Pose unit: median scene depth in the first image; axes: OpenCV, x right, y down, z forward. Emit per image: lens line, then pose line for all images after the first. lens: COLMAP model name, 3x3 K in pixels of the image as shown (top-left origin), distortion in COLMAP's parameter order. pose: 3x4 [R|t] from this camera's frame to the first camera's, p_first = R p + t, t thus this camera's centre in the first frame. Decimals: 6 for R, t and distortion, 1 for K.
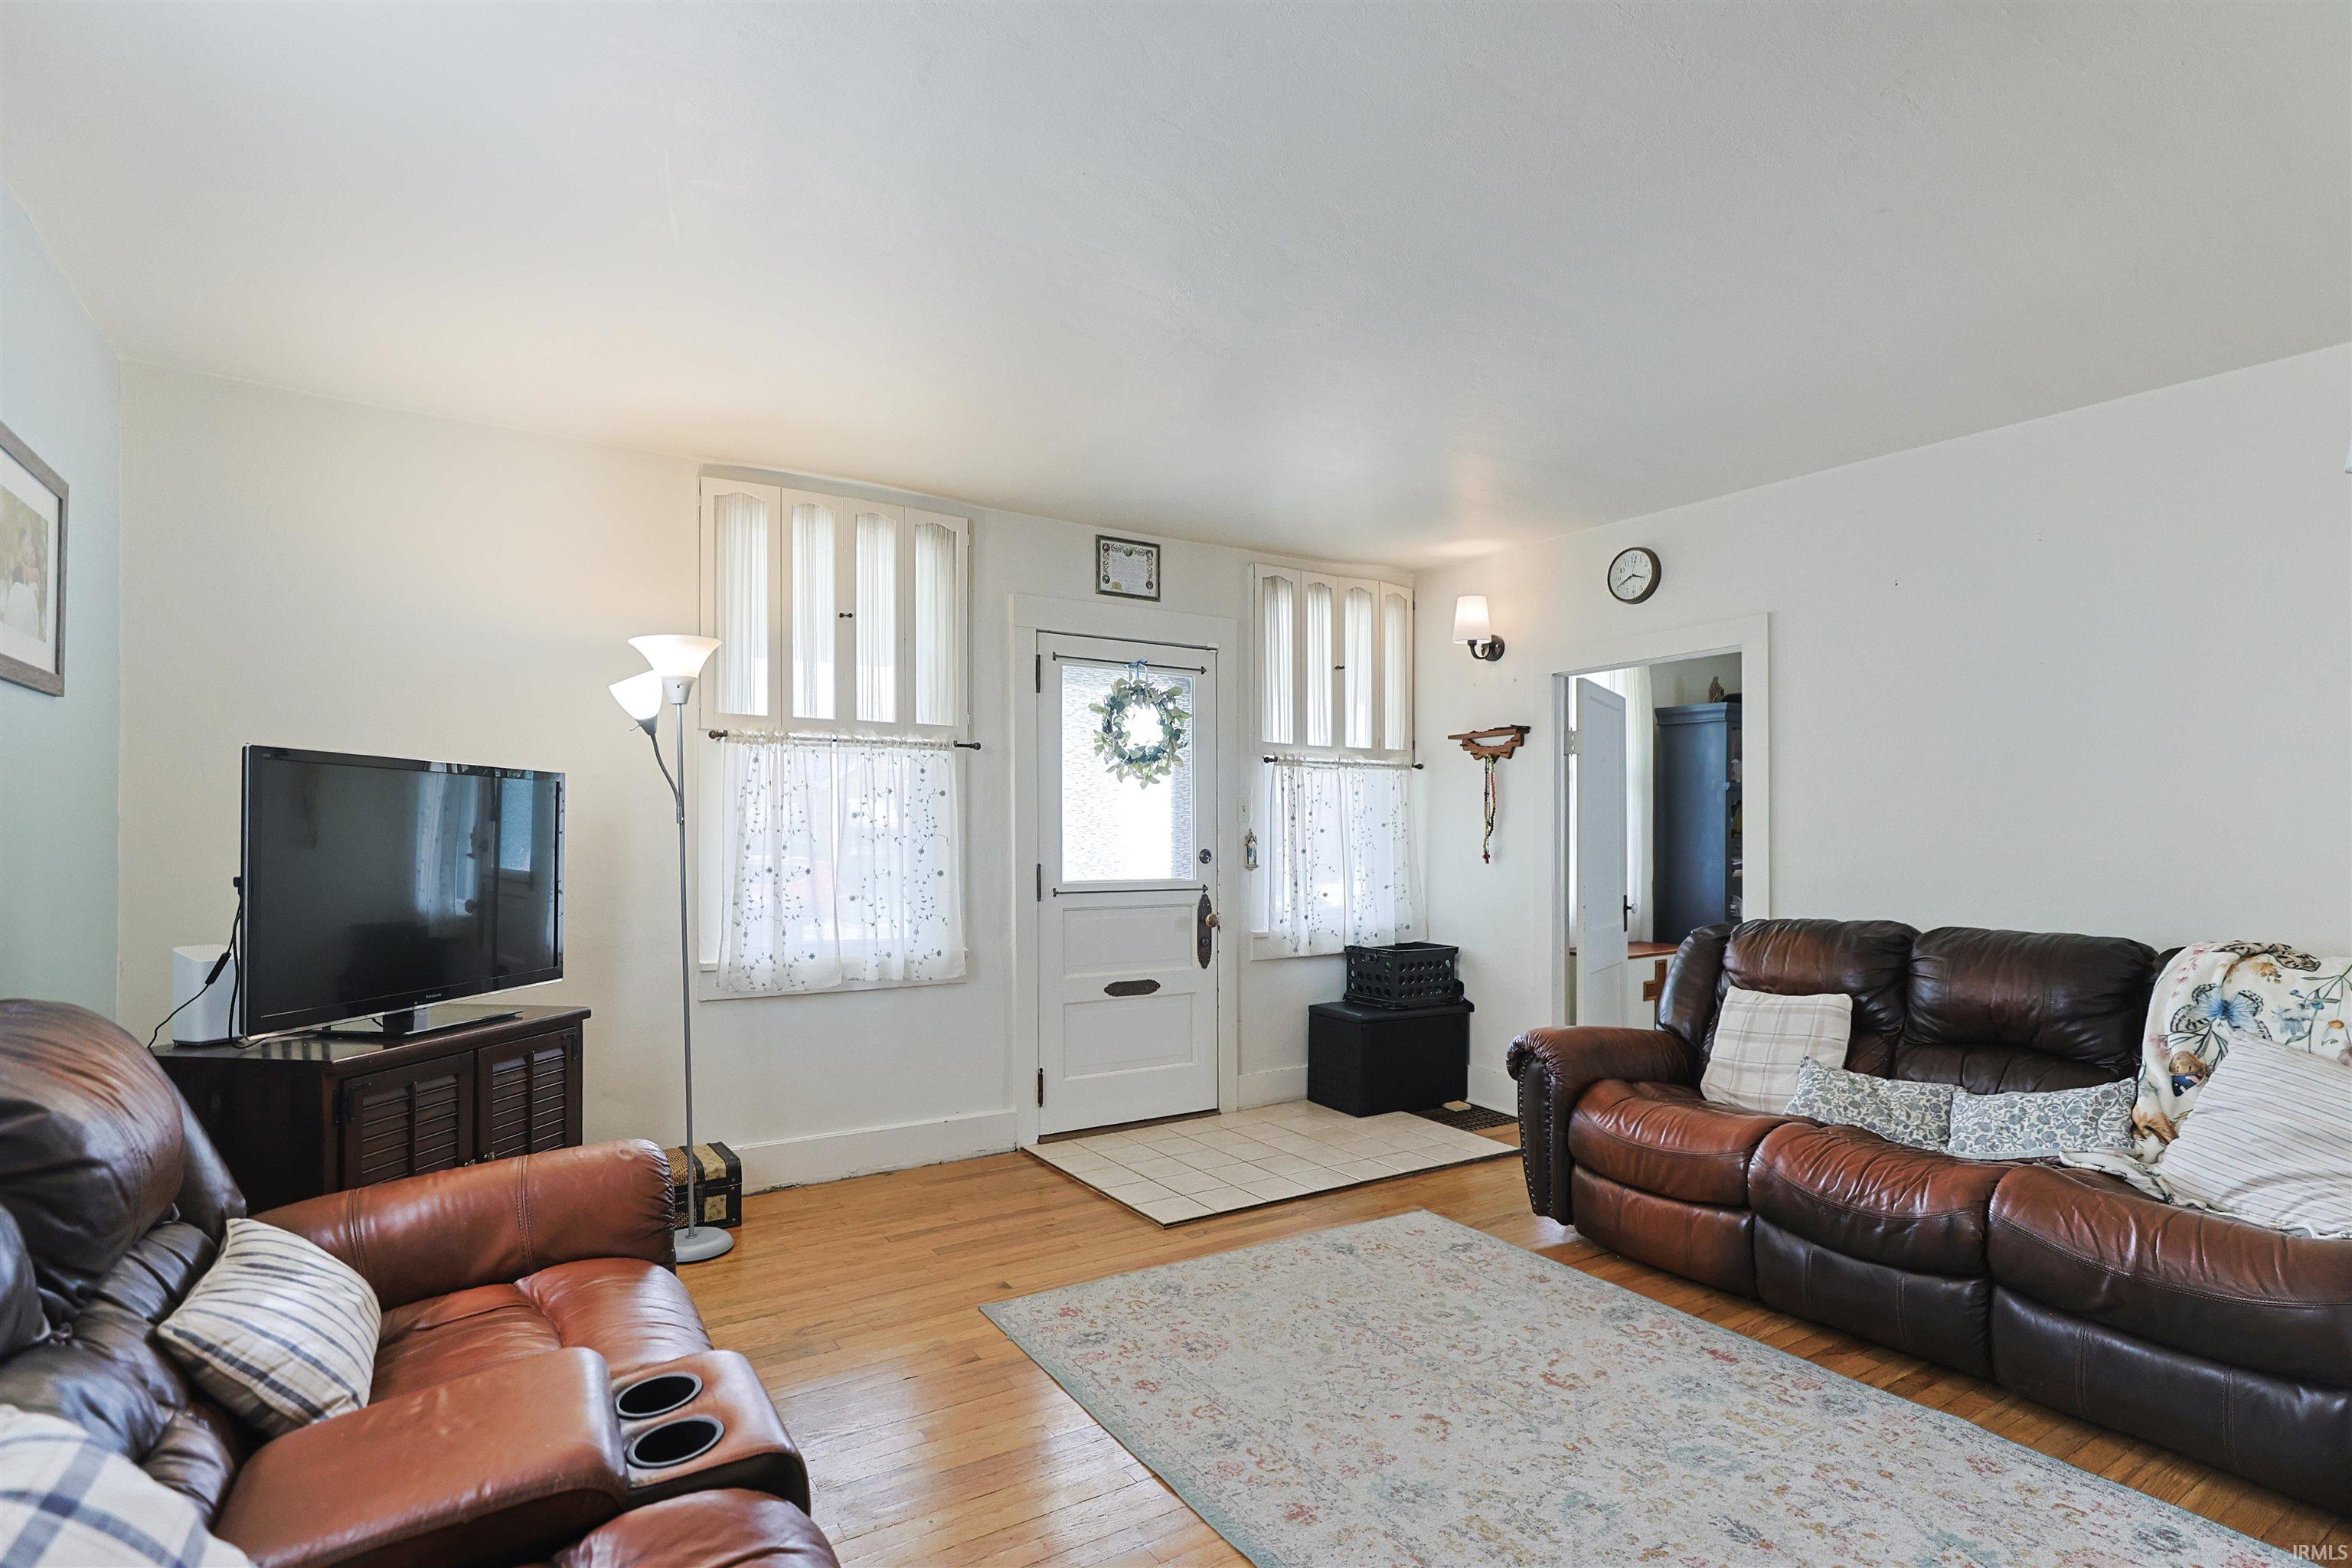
lens RADIAL K [[1155.5, 0, 1165.7], [0, 1155.5, 830.4], [0, 0, 1]] dist [-0.012503, 0.006791]
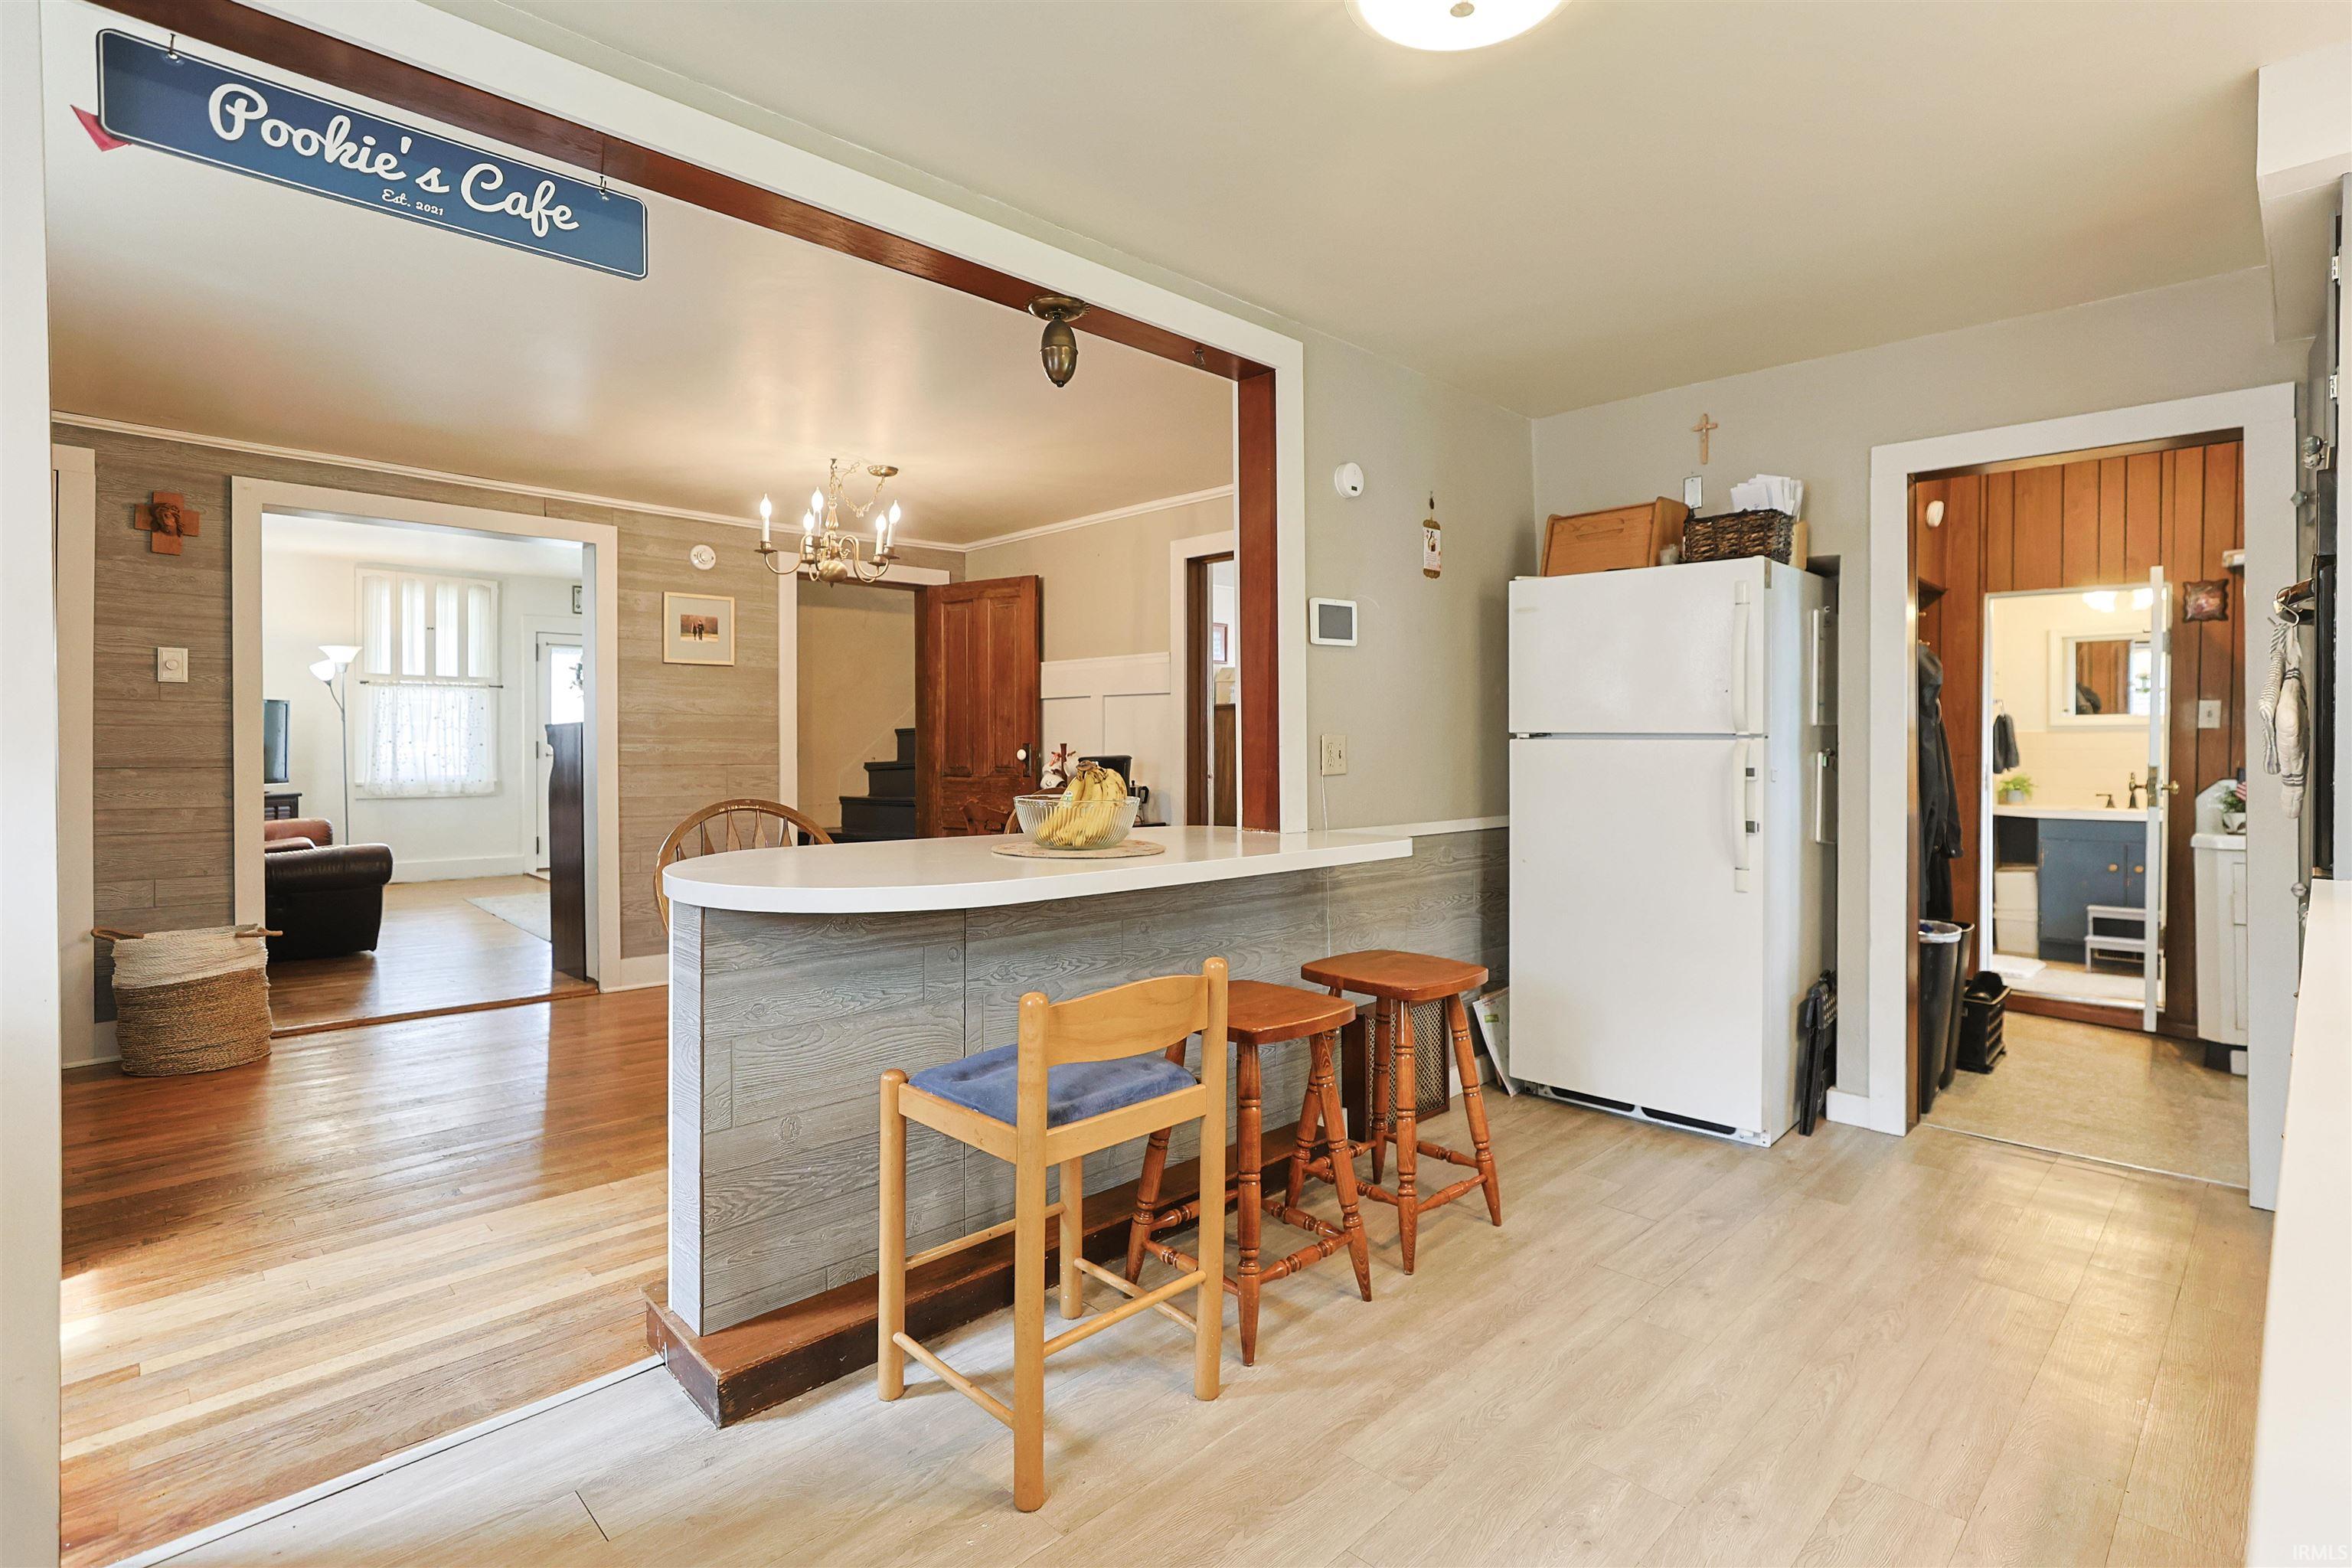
lens RADIAL K [[1155.5, 0, 1188.8], [0, 1155.5, 742.0], [0, 0, 1]] dist [-0.012503, 0.006791]
pose [[0.980712, 0.002549, 0.195442, 0.672225], [-0.003694, 0.999978, 0.005491, 0.014364], [-0.195424, -0.006107, 0.980700, -1.359072]]
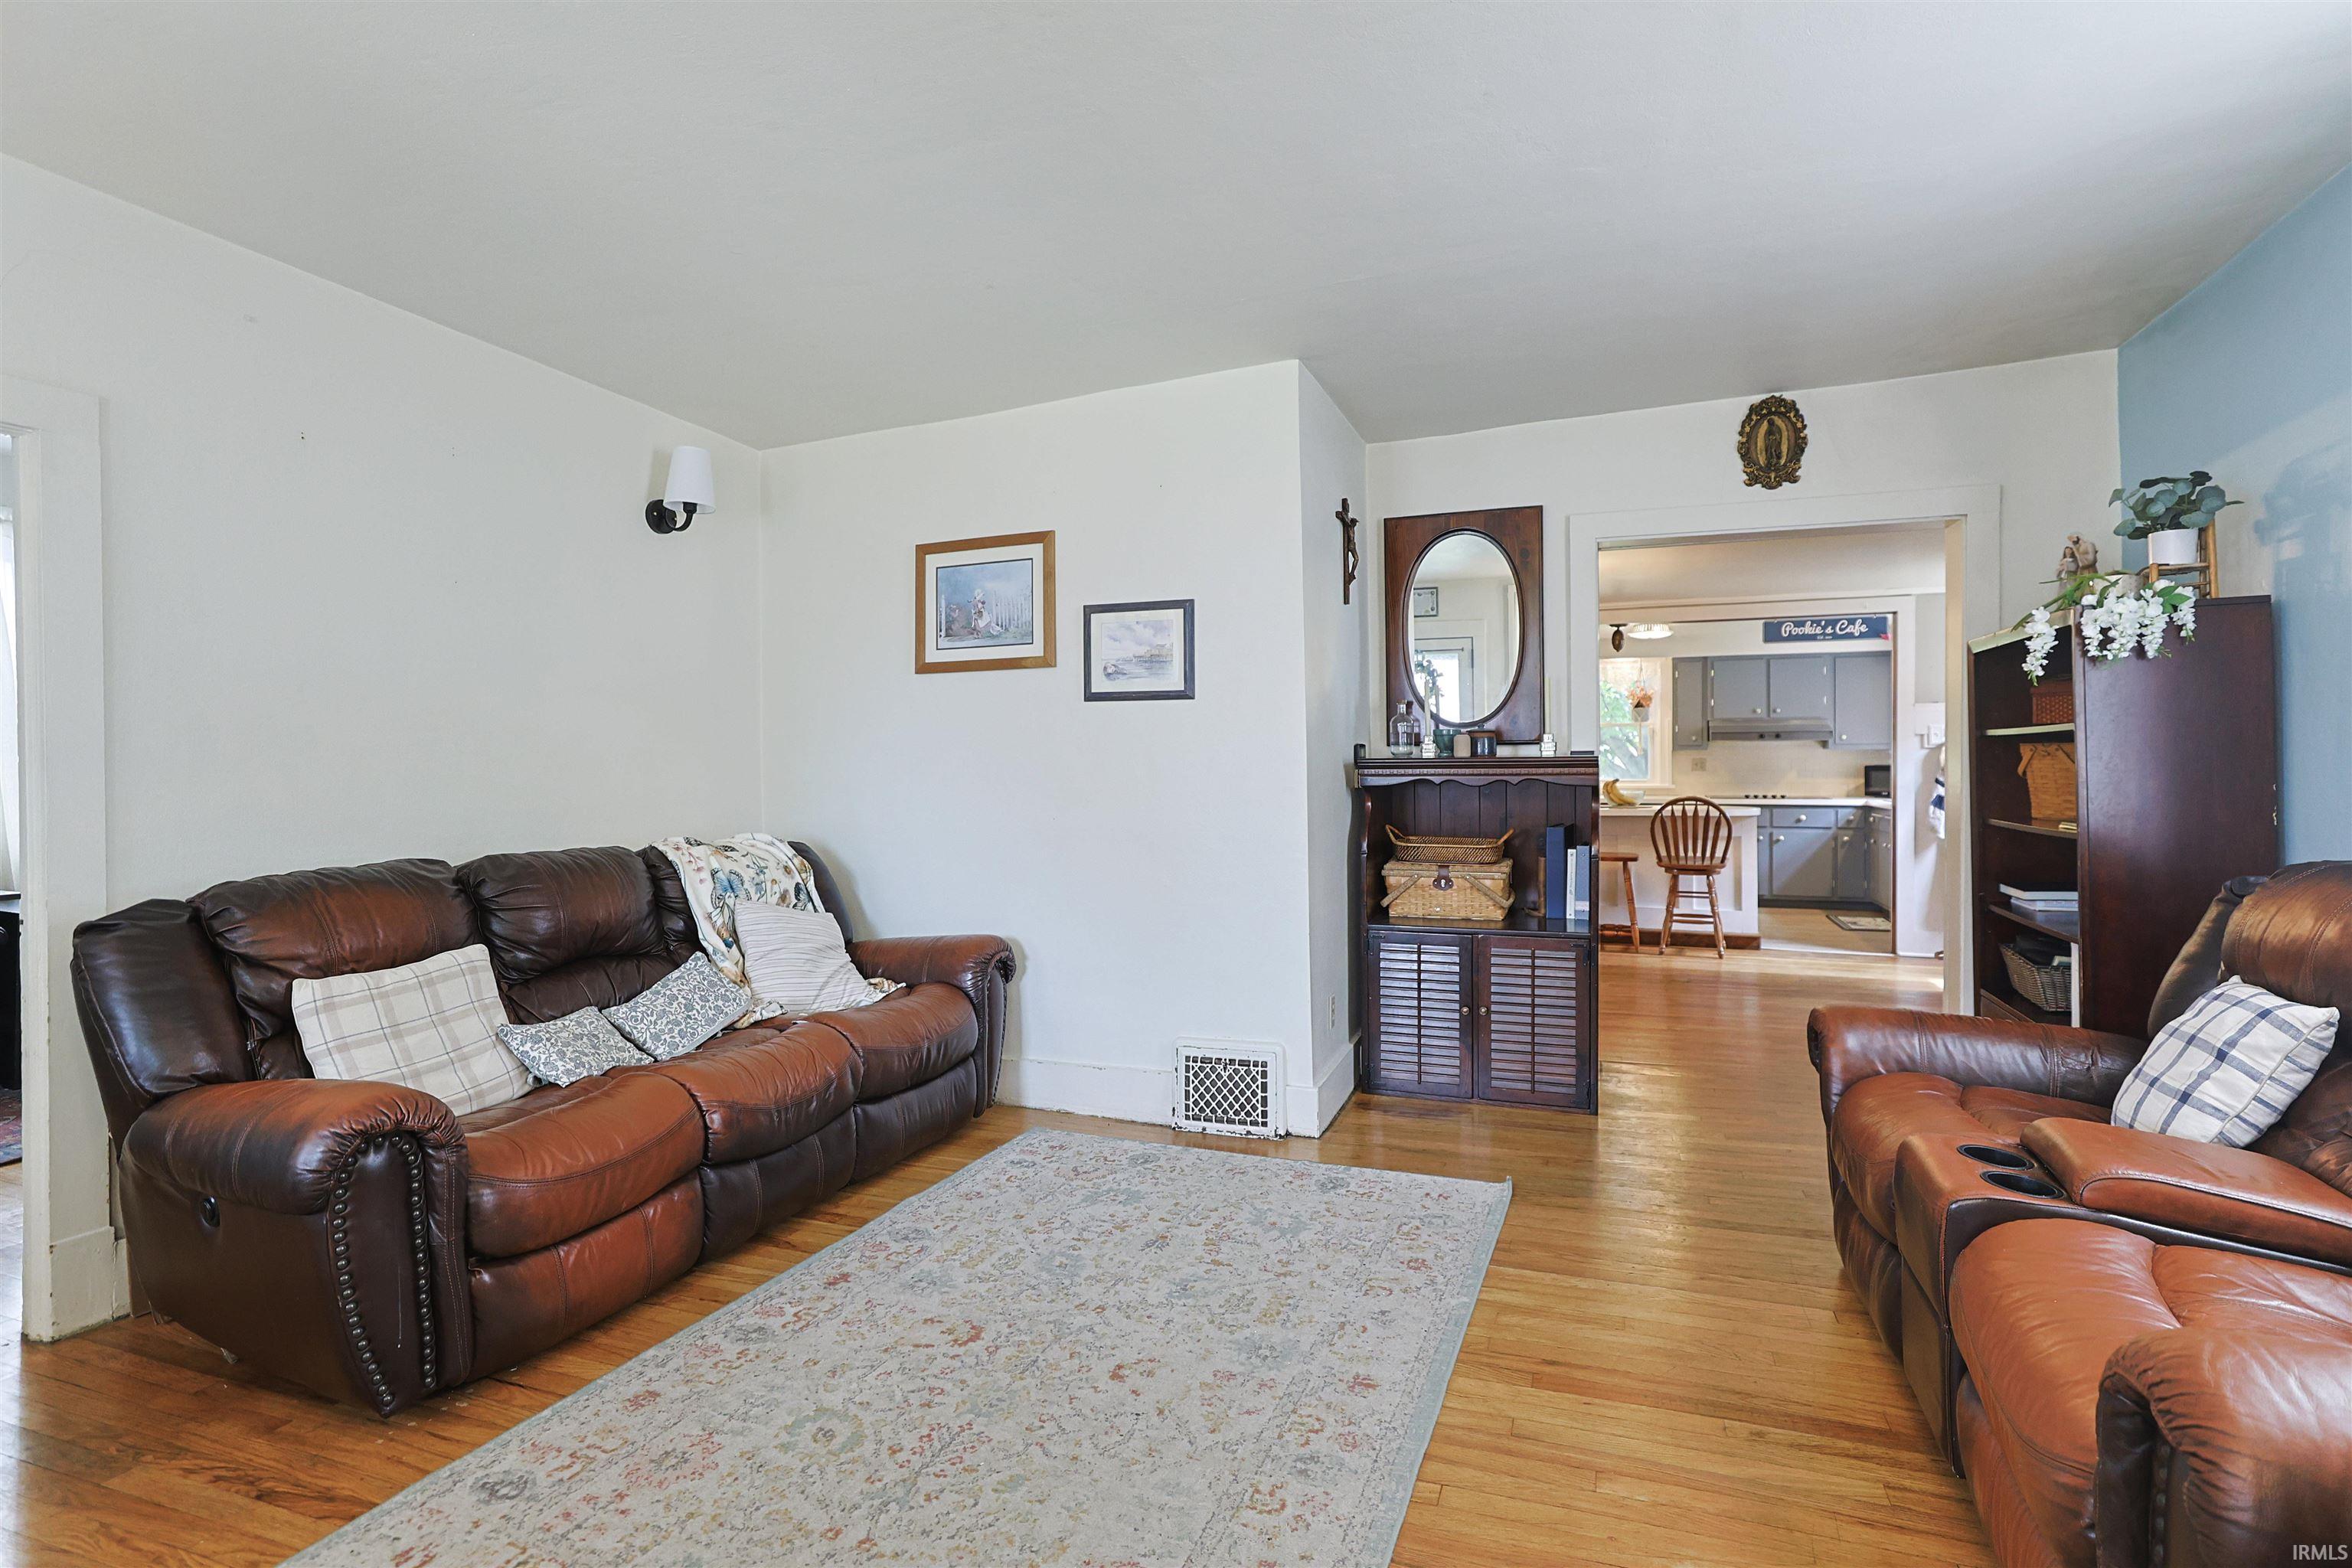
lens RADIAL K [[1155.5, 0, 1205.5], [0, 1155.5, 760.9], [0, 0, 1]] dist [-0.012503, 0.006791]
pose [[-0.612957, 0.005818, 0.790095, -0.300361], [0.000102, 0.999973, -0.007284, 0.011949], [-0.790116, -0.004384, -0.612941, 0.829540]]
